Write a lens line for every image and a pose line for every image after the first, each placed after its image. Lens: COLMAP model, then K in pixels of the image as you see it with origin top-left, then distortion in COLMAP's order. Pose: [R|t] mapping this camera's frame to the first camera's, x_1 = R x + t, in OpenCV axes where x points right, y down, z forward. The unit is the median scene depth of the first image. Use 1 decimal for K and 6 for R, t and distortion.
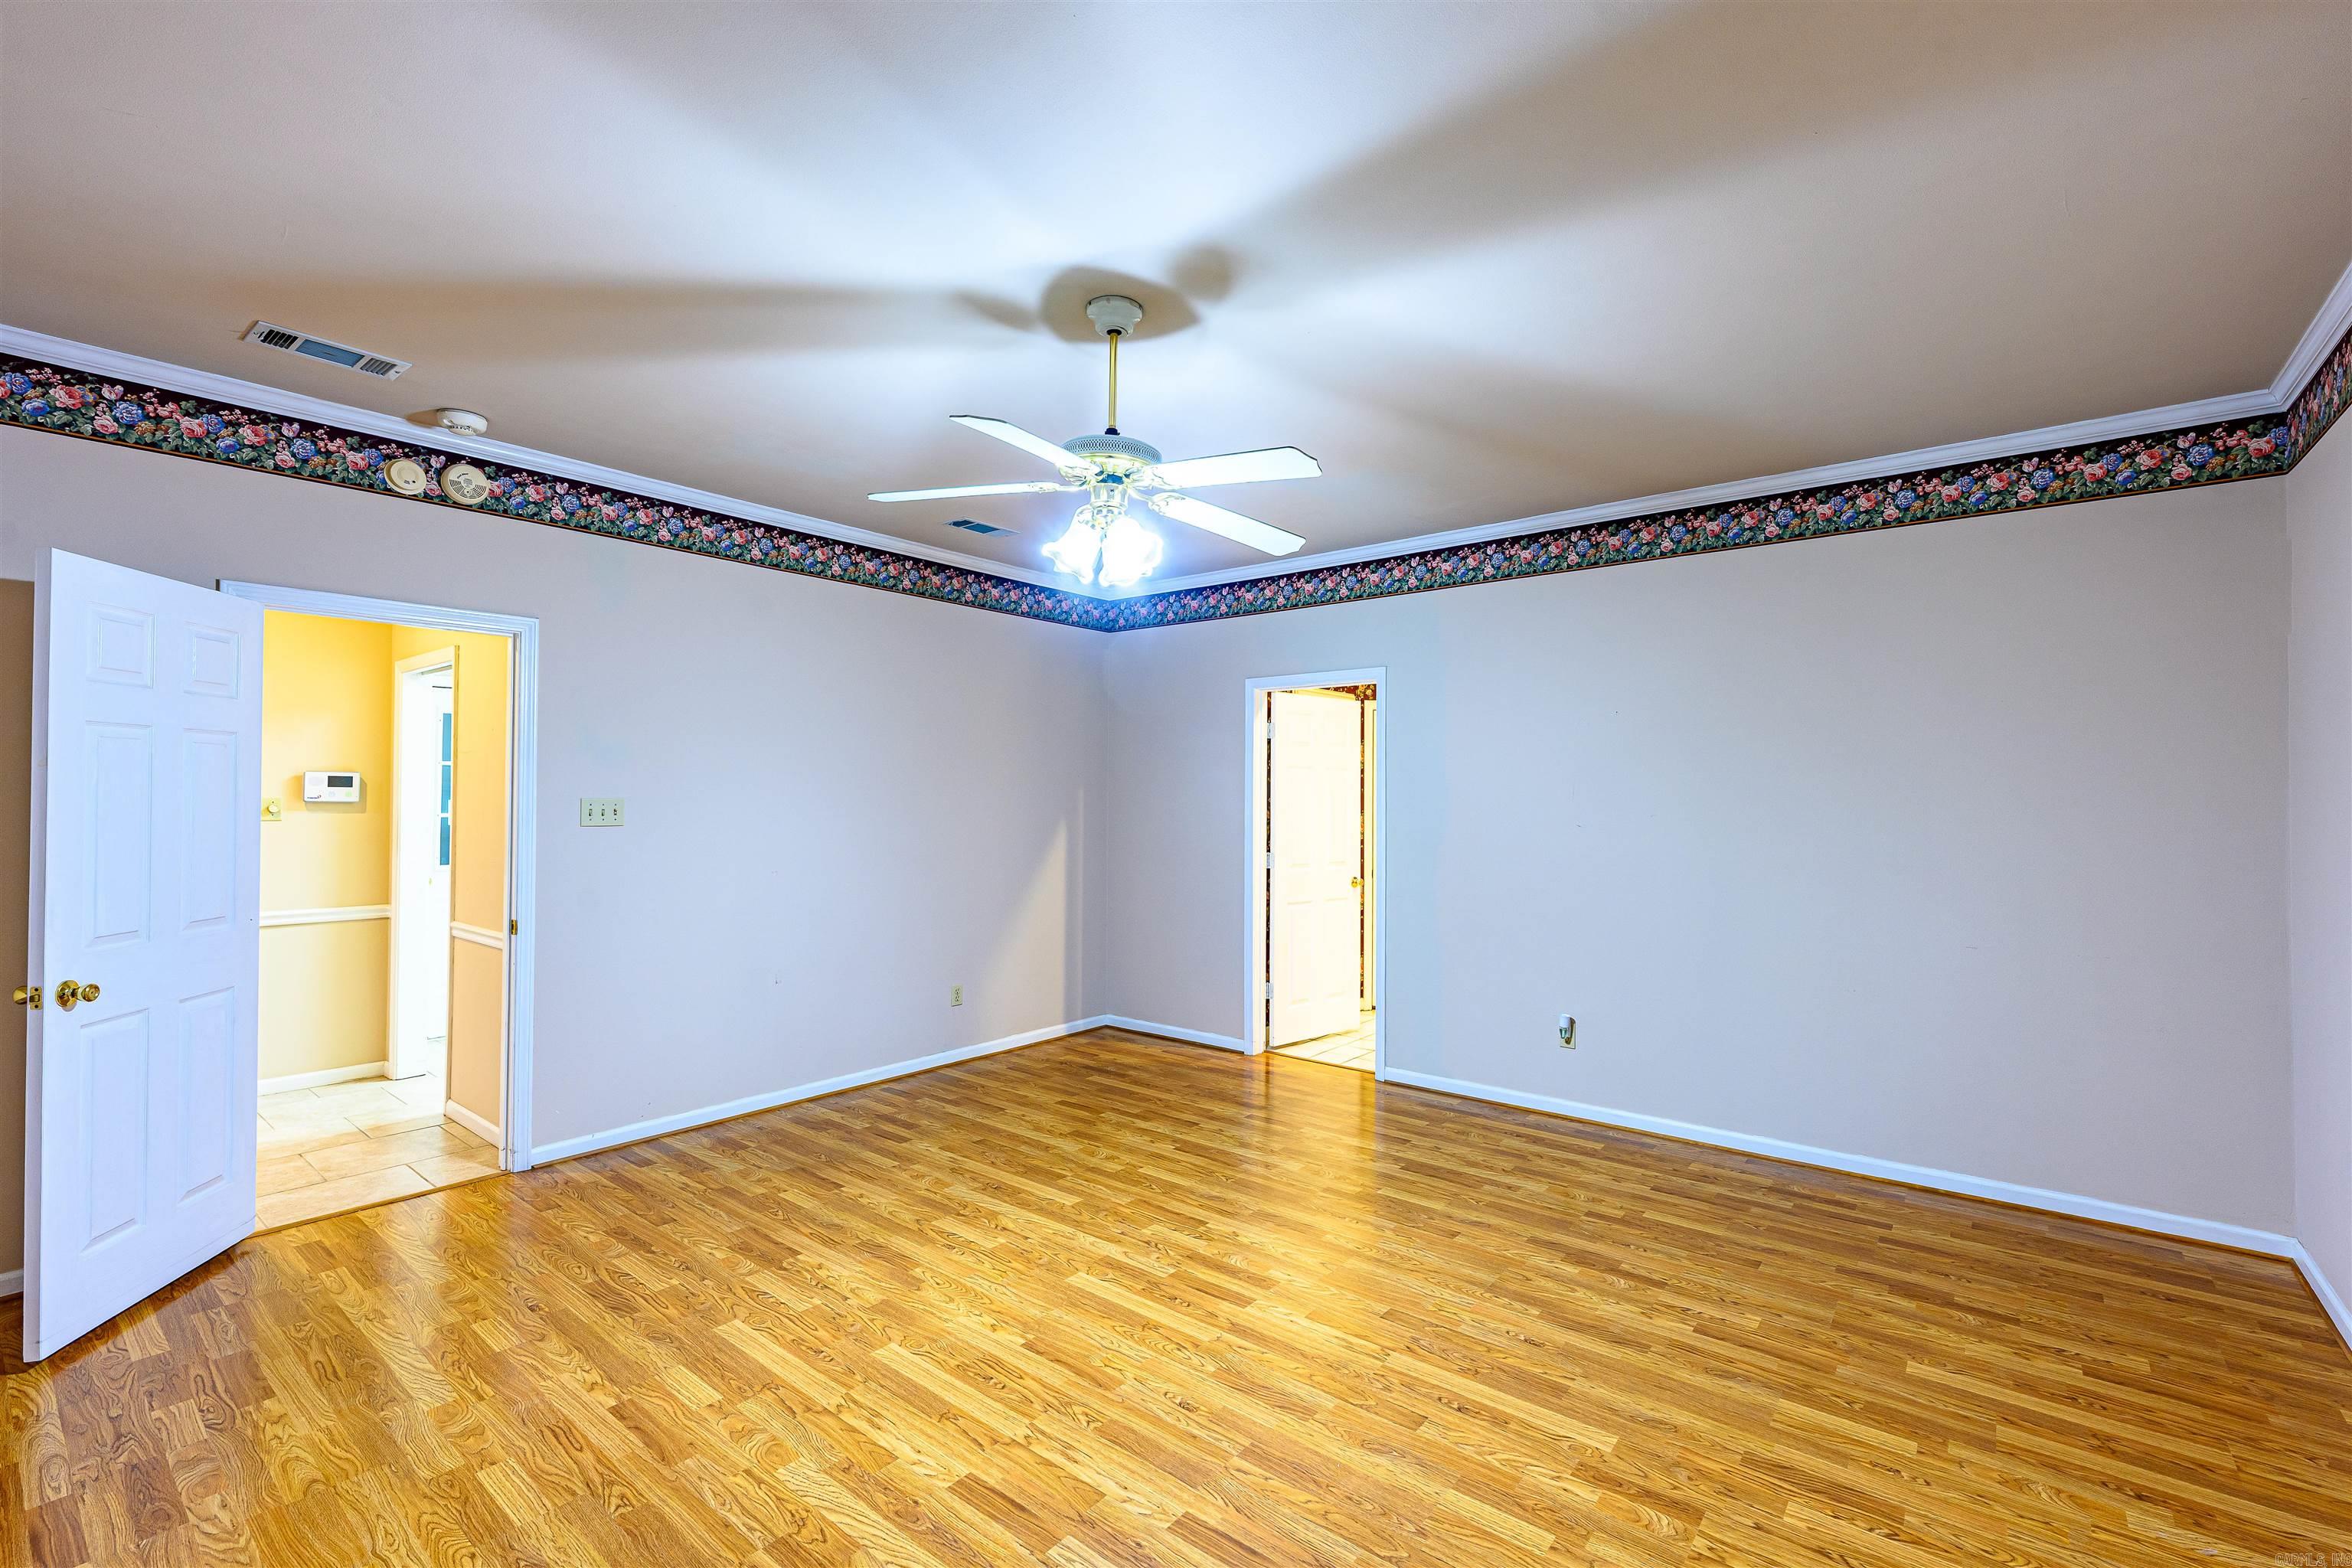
lens RADIAL K [[1018.2, 0, 1178.9], [0, 1018.2, 788.8], [0, 0, 1]] dist [0.002095, -0.000566]
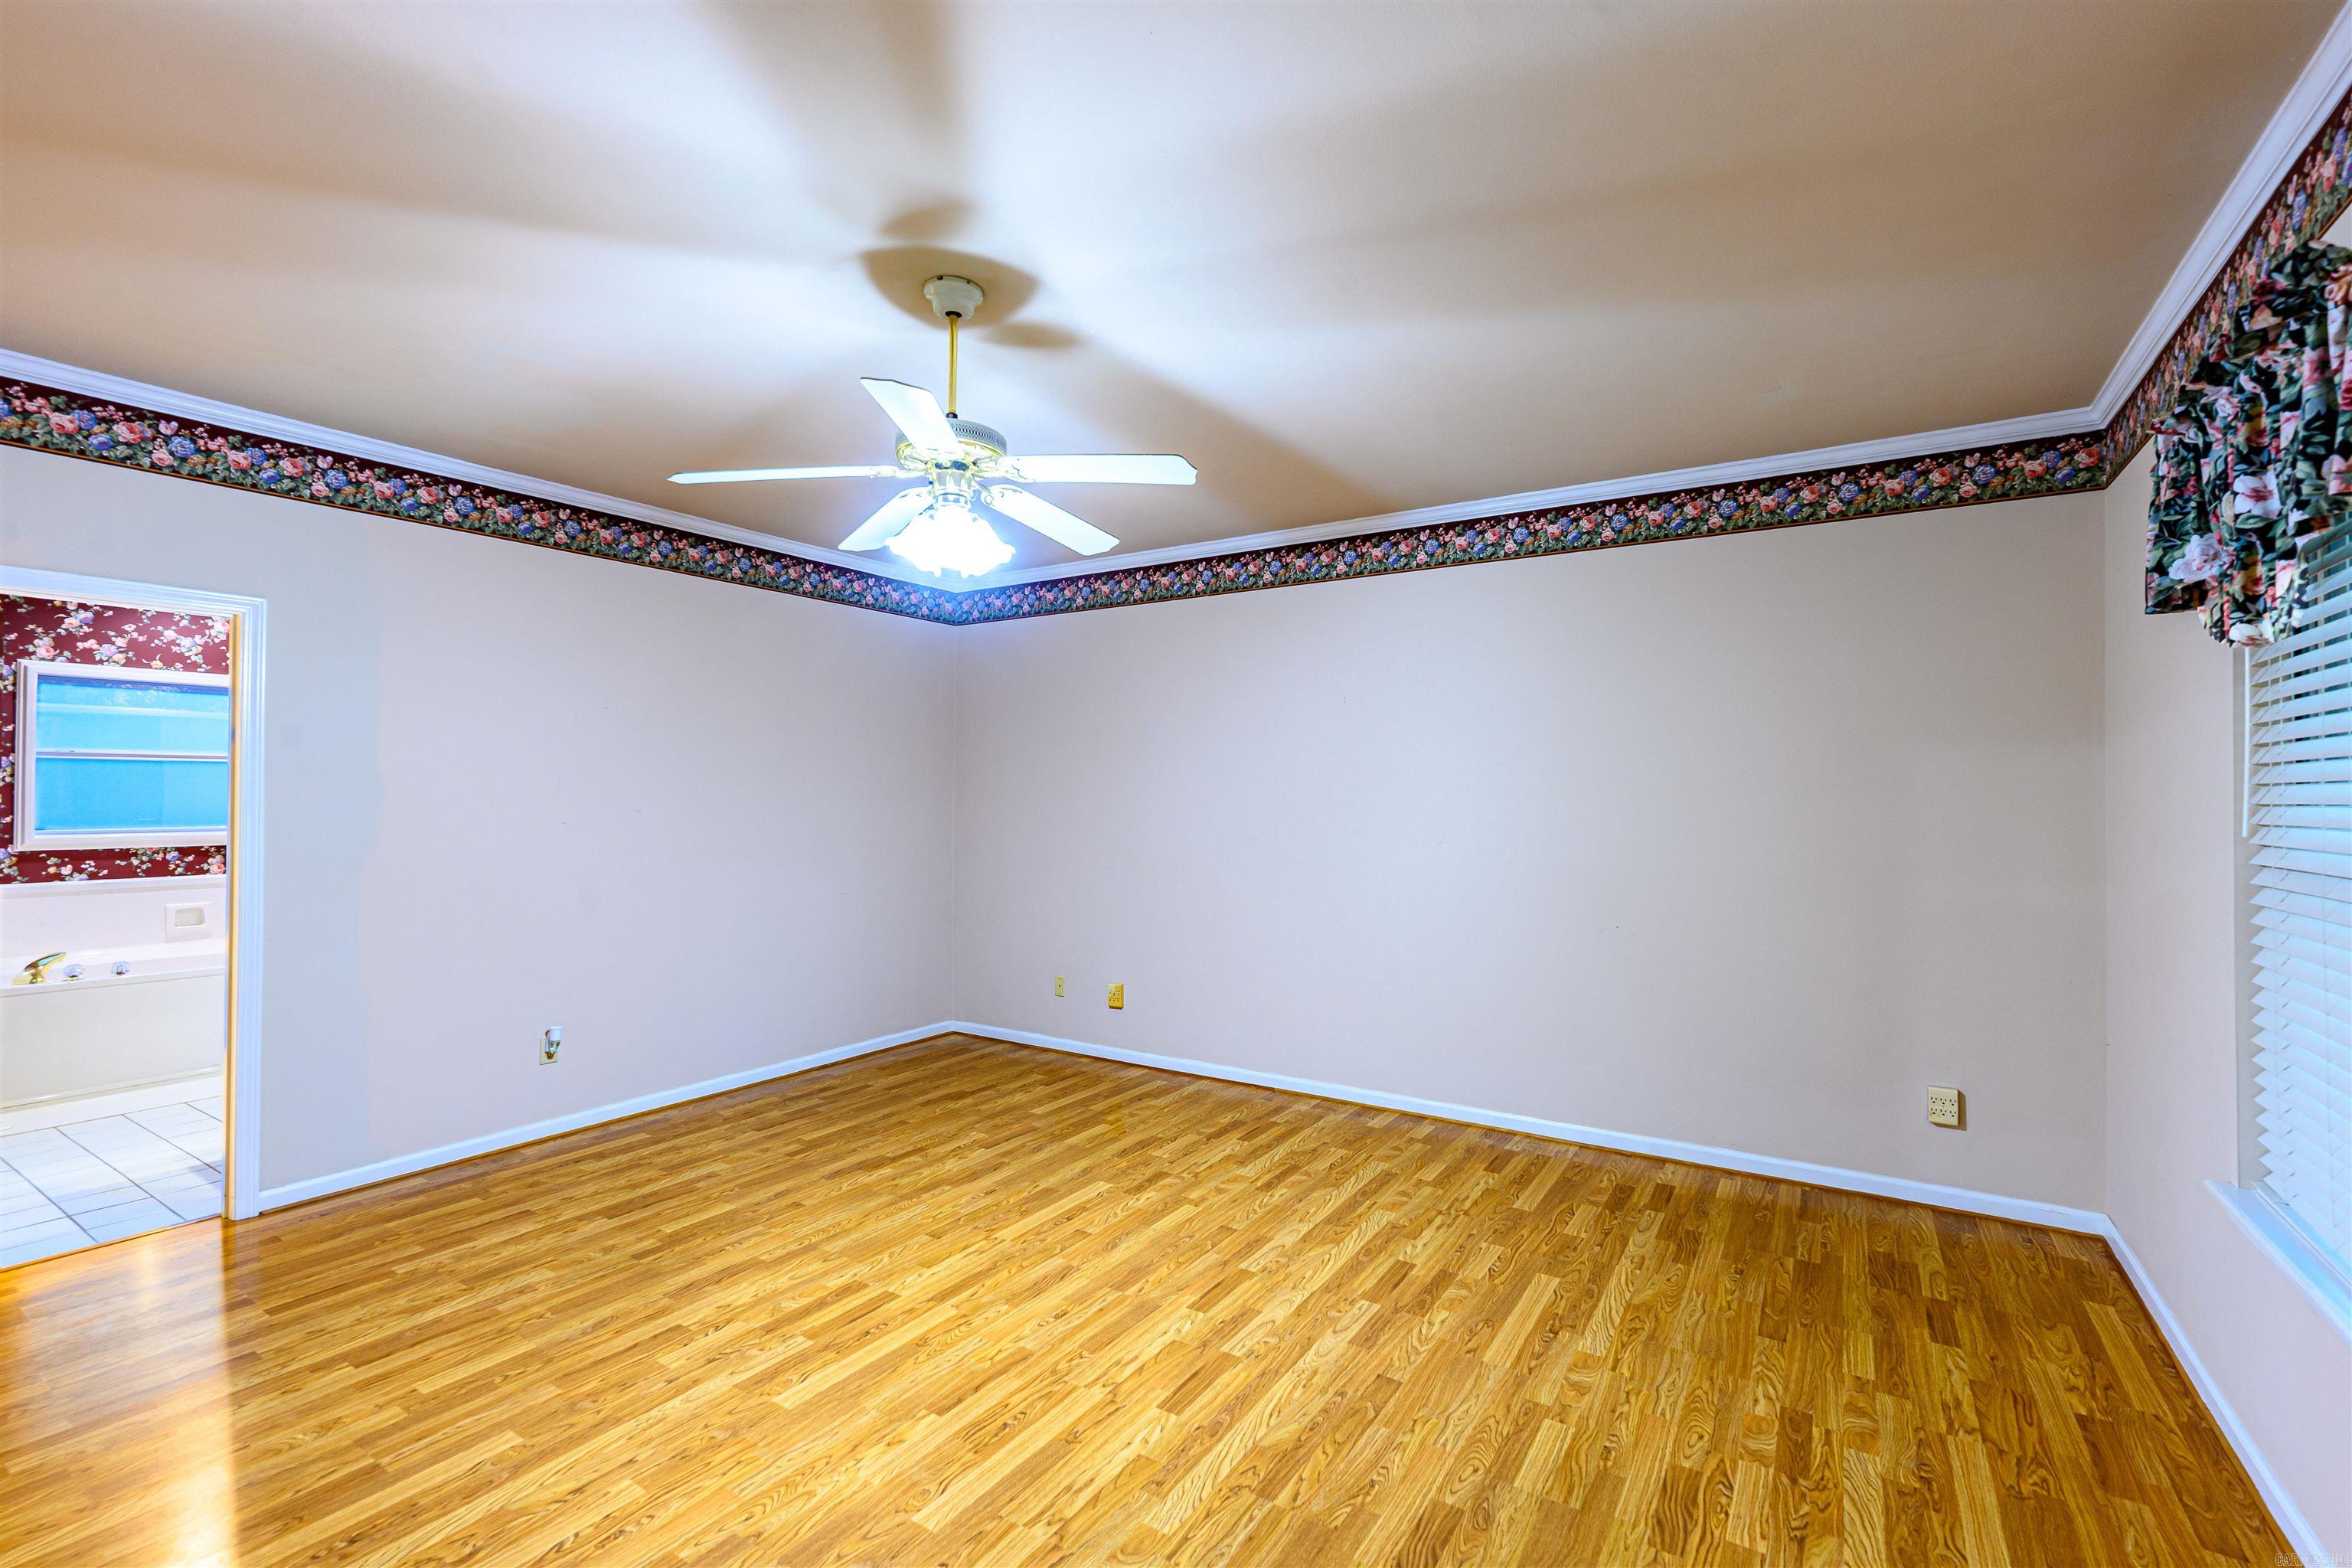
lens RADIAL K [[1018.2, 0, 1186.7], [0, 1018.2, 780.5], [0, 0, 1]] dist [0.002095, -0.000566]
pose [[-0.108680, 0.010090, 0.994026, -0.930031], [-0.013103, 0.999847, -0.011582, -0.012039], [-0.993990, -0.014283, -0.108531, 0.758116]]
